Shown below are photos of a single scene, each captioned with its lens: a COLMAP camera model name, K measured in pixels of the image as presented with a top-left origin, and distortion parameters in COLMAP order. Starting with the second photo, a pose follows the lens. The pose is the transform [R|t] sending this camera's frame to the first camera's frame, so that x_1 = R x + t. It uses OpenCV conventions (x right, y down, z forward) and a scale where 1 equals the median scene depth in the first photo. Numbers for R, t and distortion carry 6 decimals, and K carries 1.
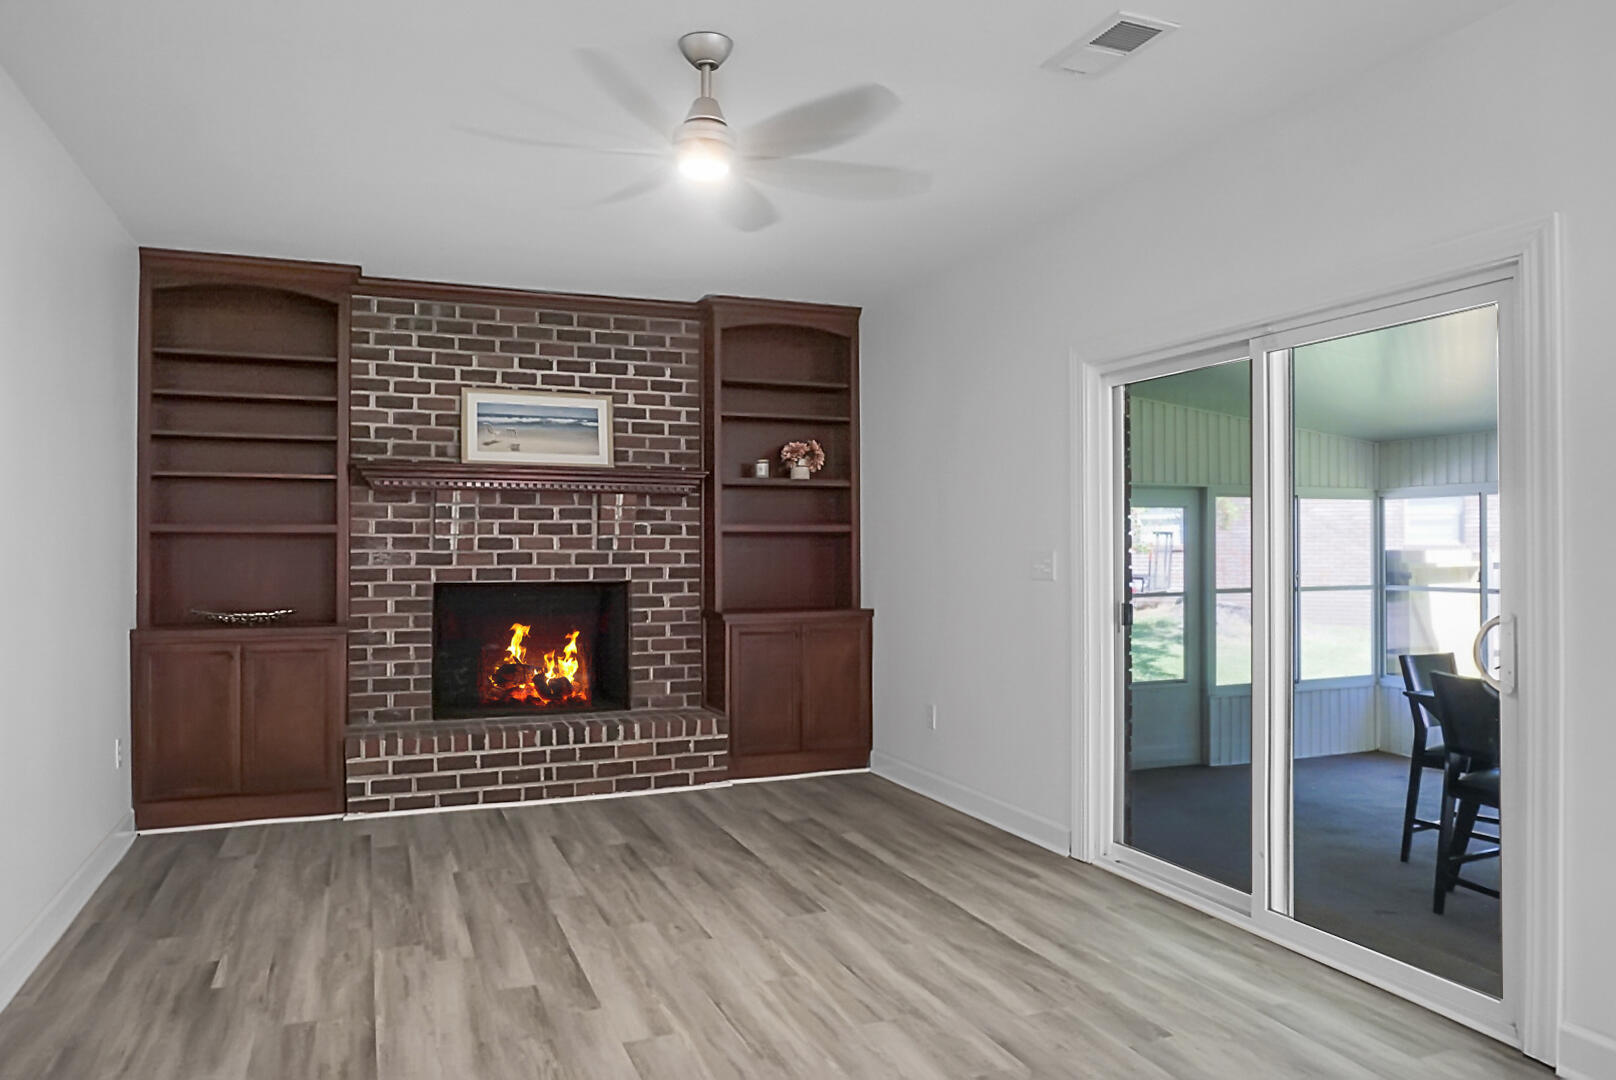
lens RADIAL K [[1100.8, 0, 808.0], [0, 1100.8, 543.1], [0, 0, 1]] dist [-0.041925, 0.011218]
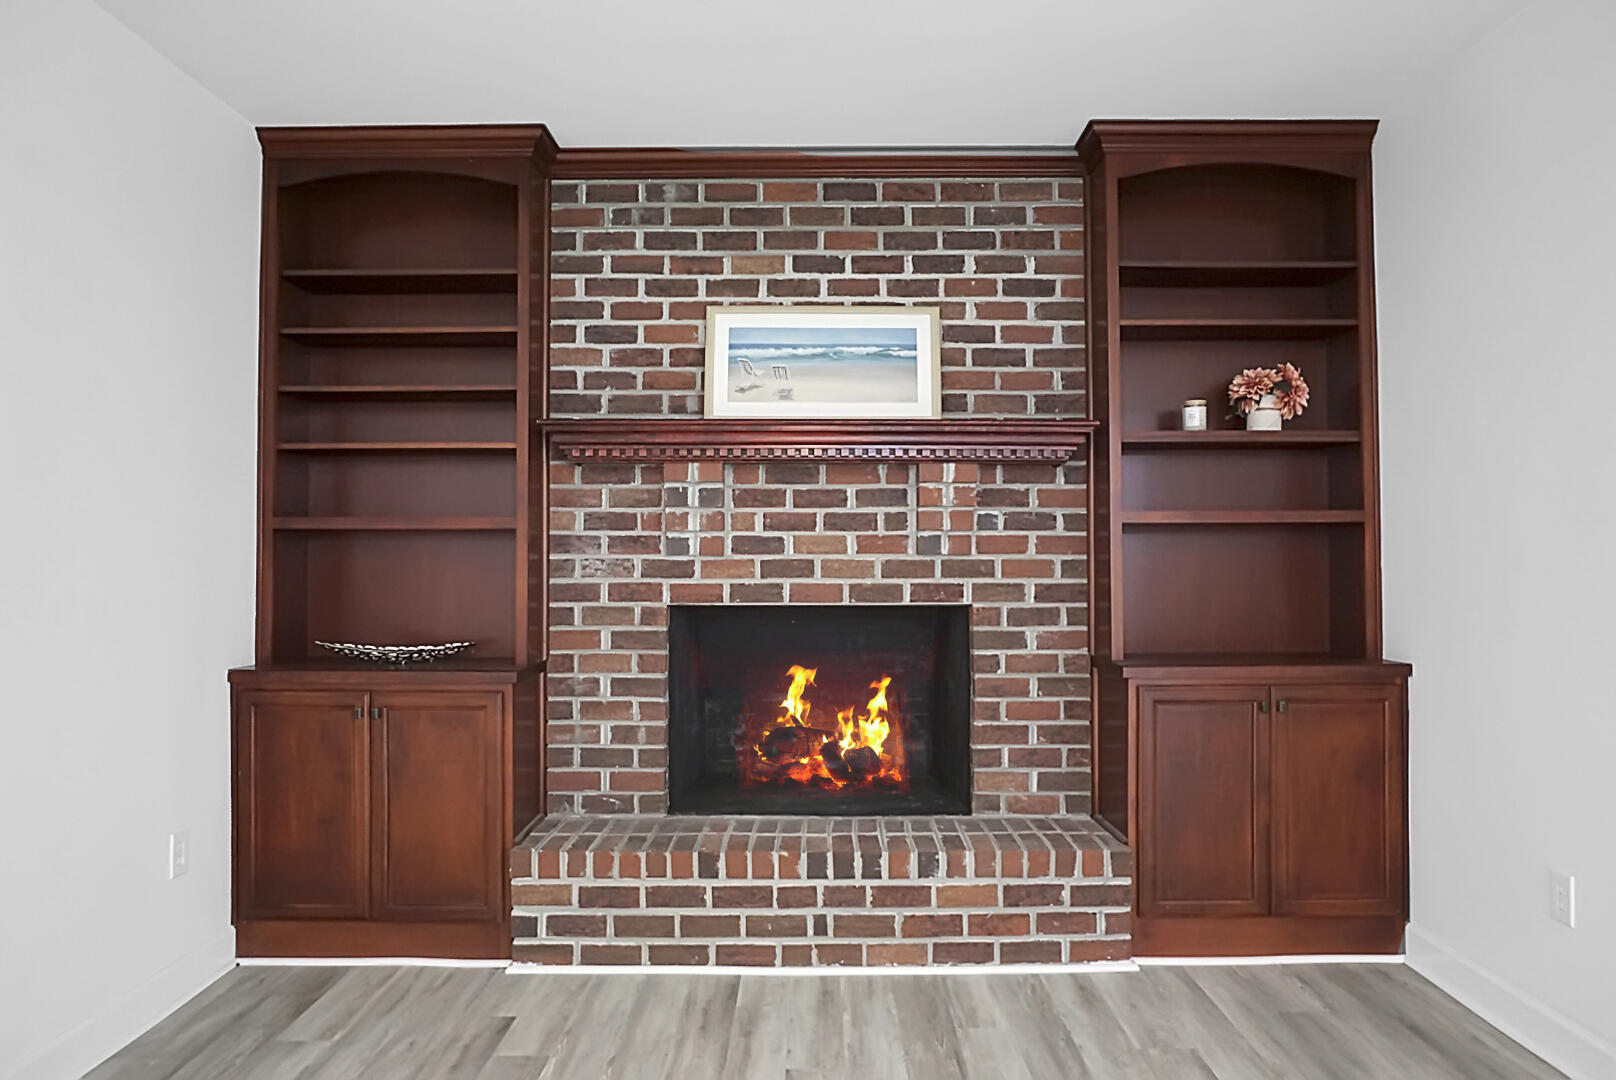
lens RADIAL K [[1100.8, 0, 815.8], [0, 1100.8, 540.0], [0, 0, 1]] dist [-0.041925, 0.011218]
pose [[0.924784, -0.008540, -0.380397, -0.007830], [0.002189, 0.999851, -0.017125, 0.008719], [0.380487, 0.015004, 0.924665, 0.422396]]
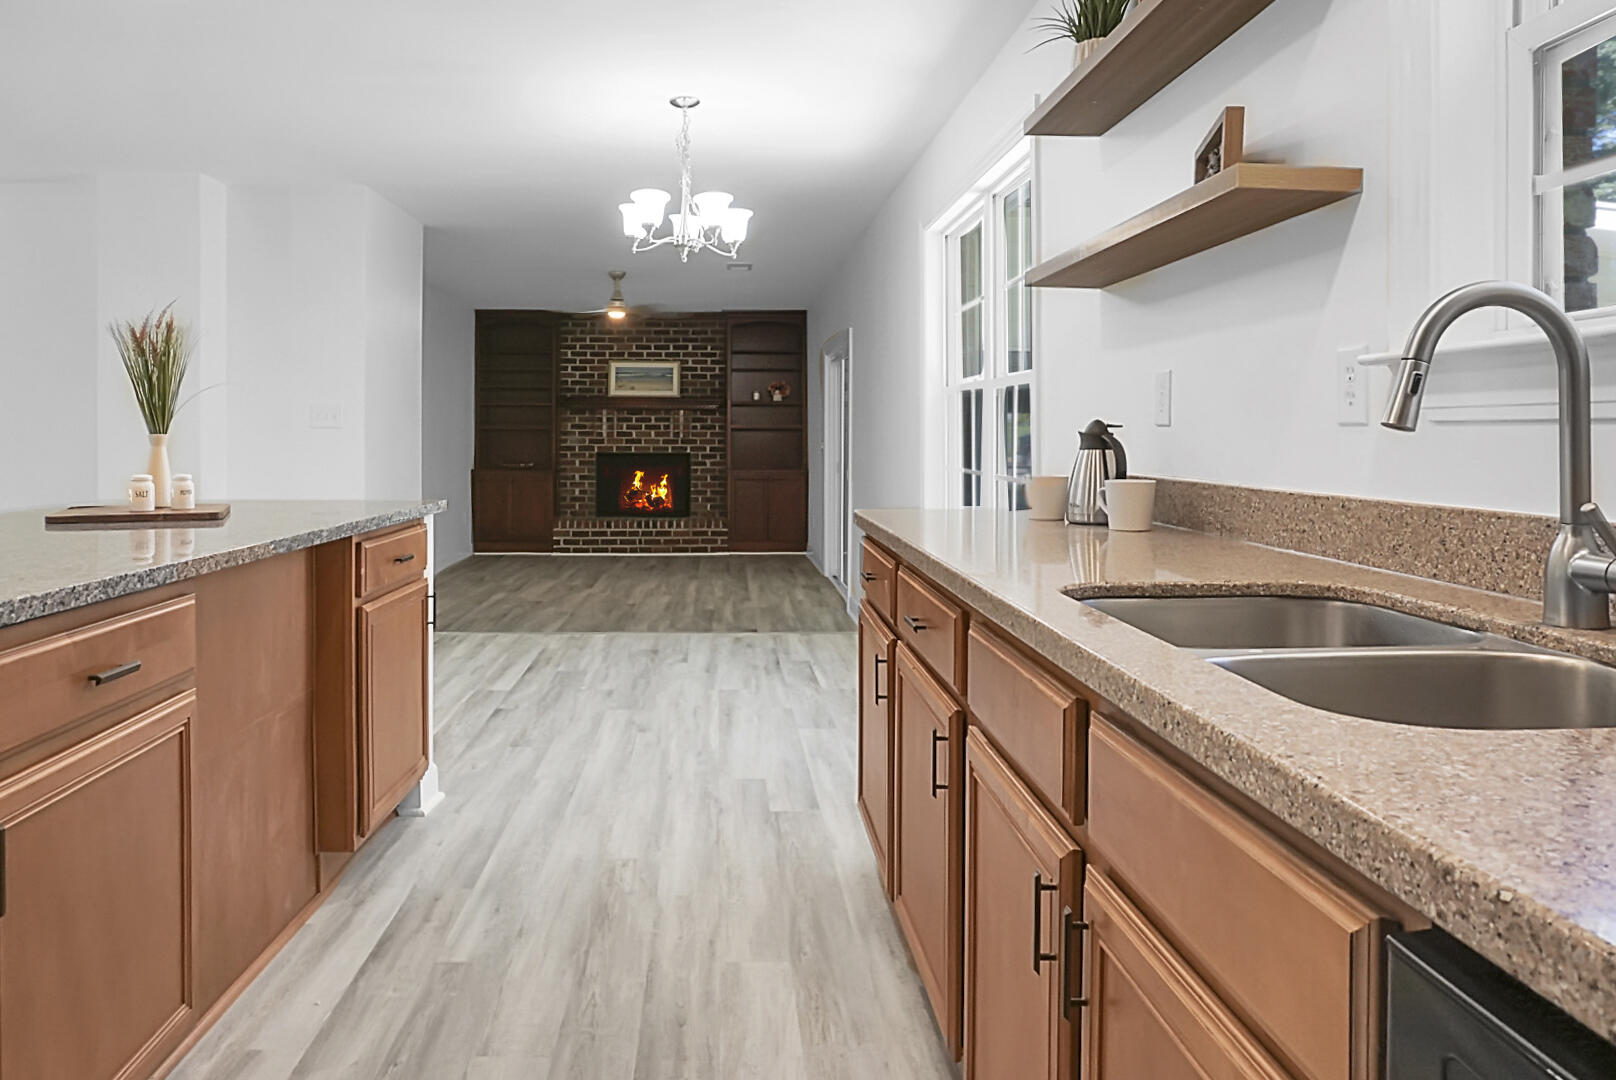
lens RADIAL K [[1100.8, 0, 721.4], [0, 1100.8, 447.0], [0, 0, 1]] dist [-0.041925, 0.011218]
pose [[0.925753, 0.006482, -0.378073, 0.692848], [-0.002743, 0.999942, 0.010427, 0.002814], [0.378119, -0.008616, 0.925717, -0.890699]]
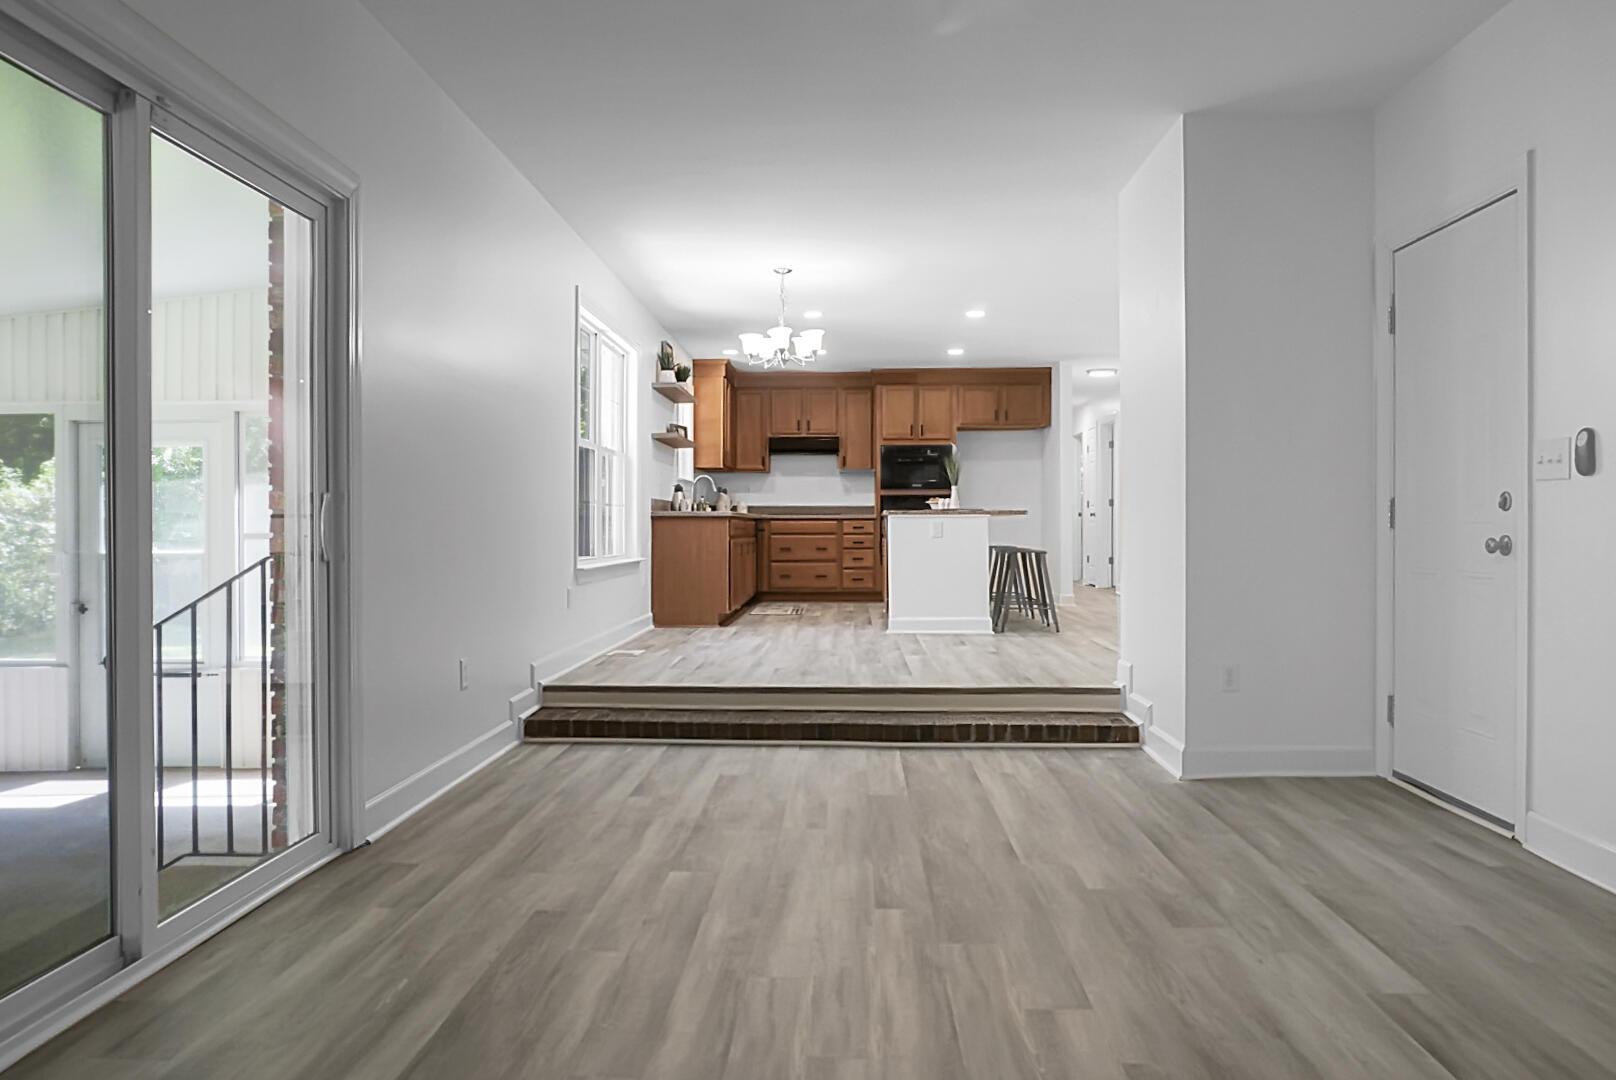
lens RADIAL K [[1100.8, 0, 840.2], [0, 1100.8, 539.5], [0, 0, 1]] dist [-0.041925, 0.011218]
pose [[-0.923876, -0.000233, 0.382691, -0.153785], [0.005036, 0.999906, 0.012766, 0.050633], [-0.382658, 0.013722, -0.923788, 0.909175]]
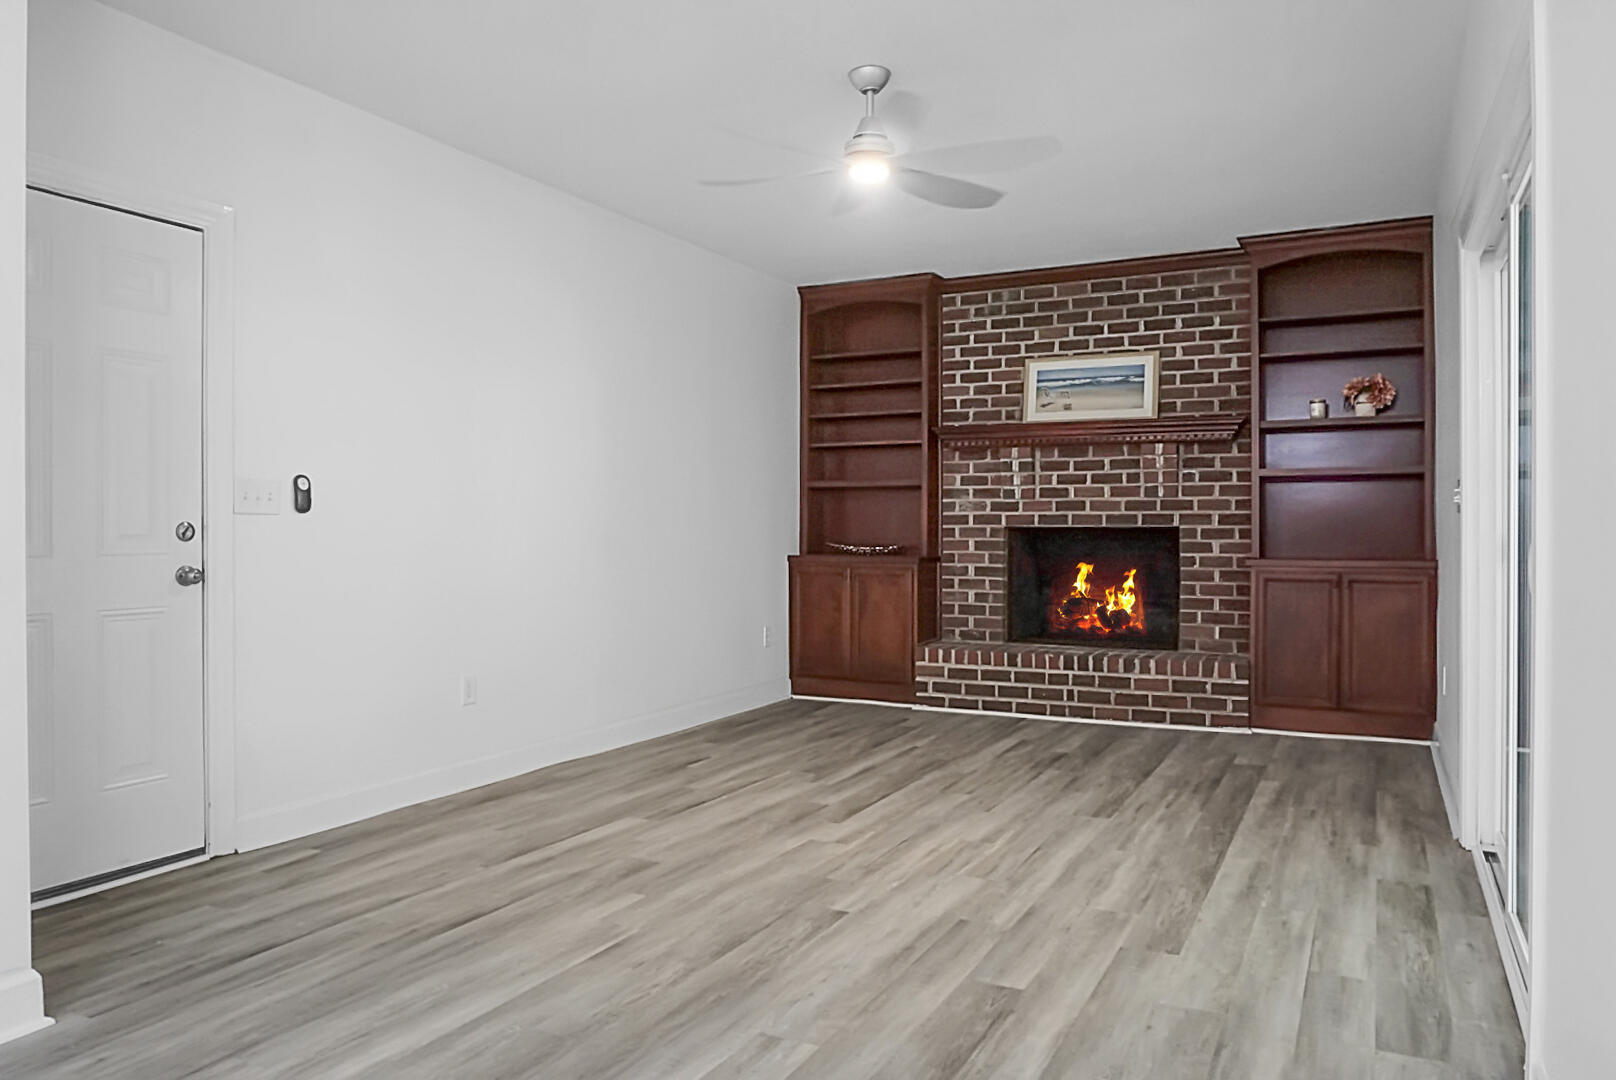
lens RADIAL K [[1100.8, 0, 789.2], [0, 1100.8, 538.3], [0, 0, 1]] dist [-0.041925, 0.011218]
pose [[0.635847, 0.007616, -0.771778, 0.429199], [0.000547, 0.999947, 0.010318, 0.036616], [0.771815, -0.006983, 0.635808, 0.061702]]
